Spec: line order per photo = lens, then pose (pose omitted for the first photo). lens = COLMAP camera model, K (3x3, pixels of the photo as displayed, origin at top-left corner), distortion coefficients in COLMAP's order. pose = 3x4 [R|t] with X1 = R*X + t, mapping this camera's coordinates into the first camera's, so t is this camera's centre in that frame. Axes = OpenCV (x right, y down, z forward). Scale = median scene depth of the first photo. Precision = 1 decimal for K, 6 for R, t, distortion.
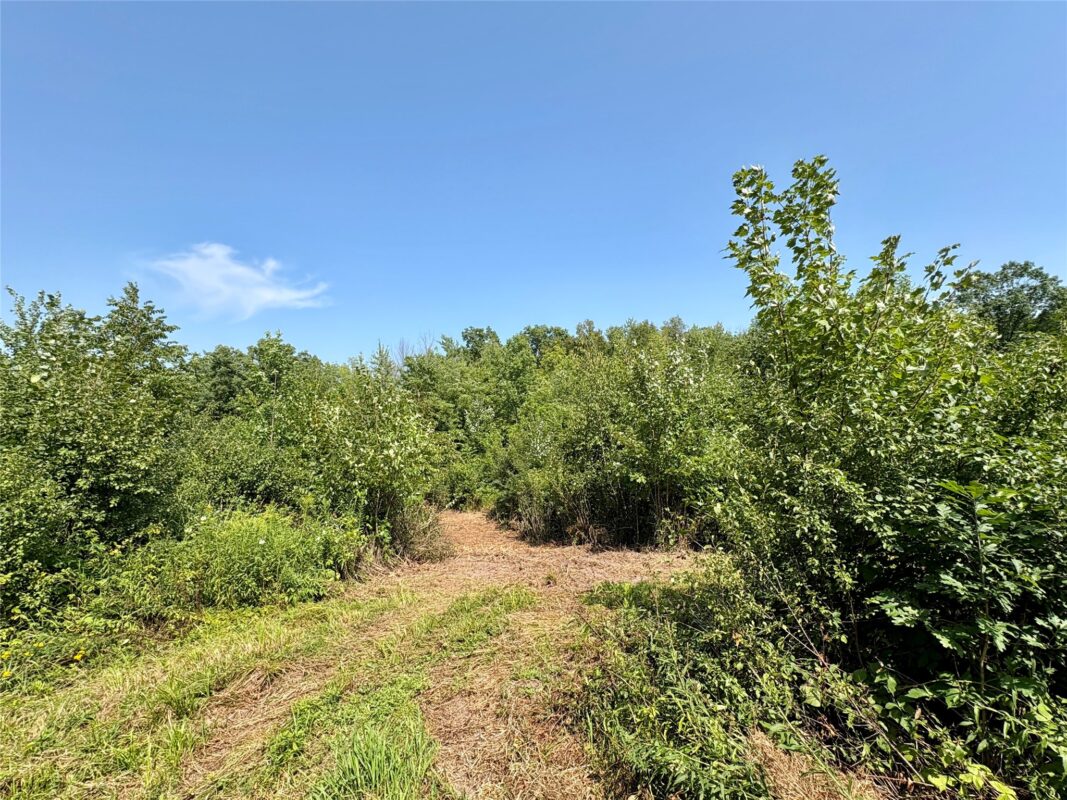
lens RADIAL K [[460.6, 0, 536.7], [0, 460.6, 400.3], [0, 0, 1]] dist [0.000510, -0.000031]
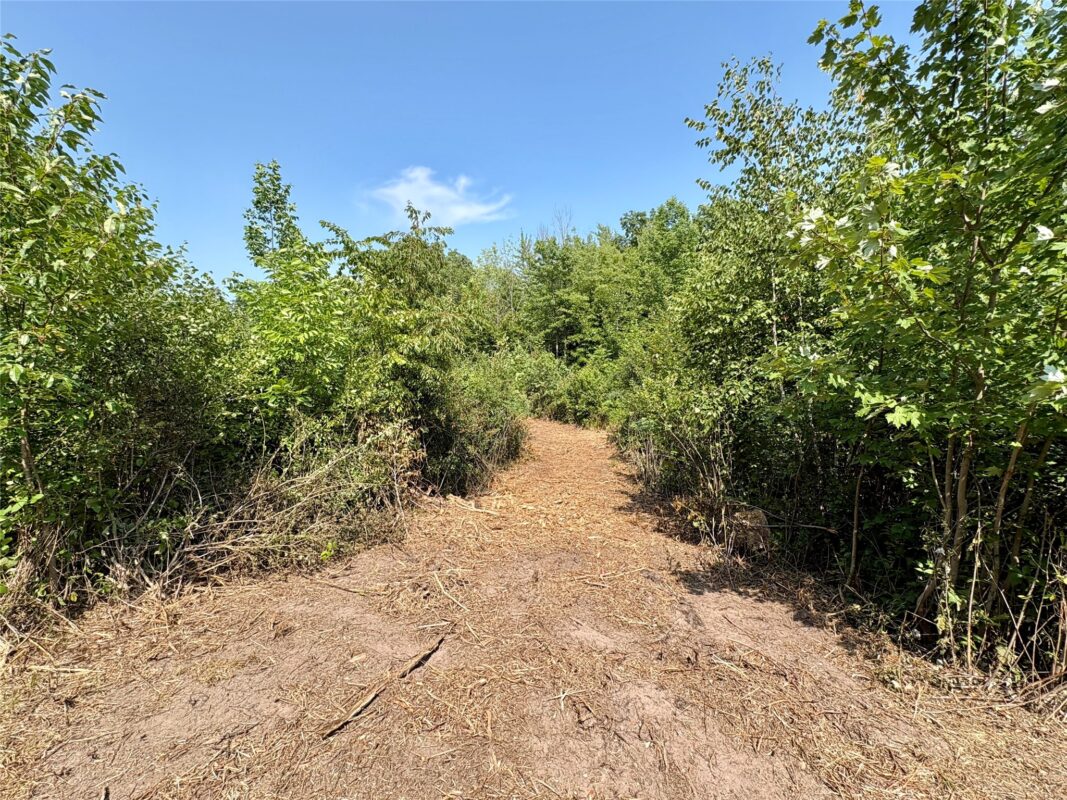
lens RADIAL K [[460.6, 0, 531.6], [0, 460.6, 400.1], [0, 0, 1]] dist [0.000510, -0.000031]
pose [[0.927986, 0.066467, -0.366639, 0.037216], [0.005351, 0.981483, 0.191475, 0.032820], [0.372577, -0.179648, 0.910447, 0.203596]]
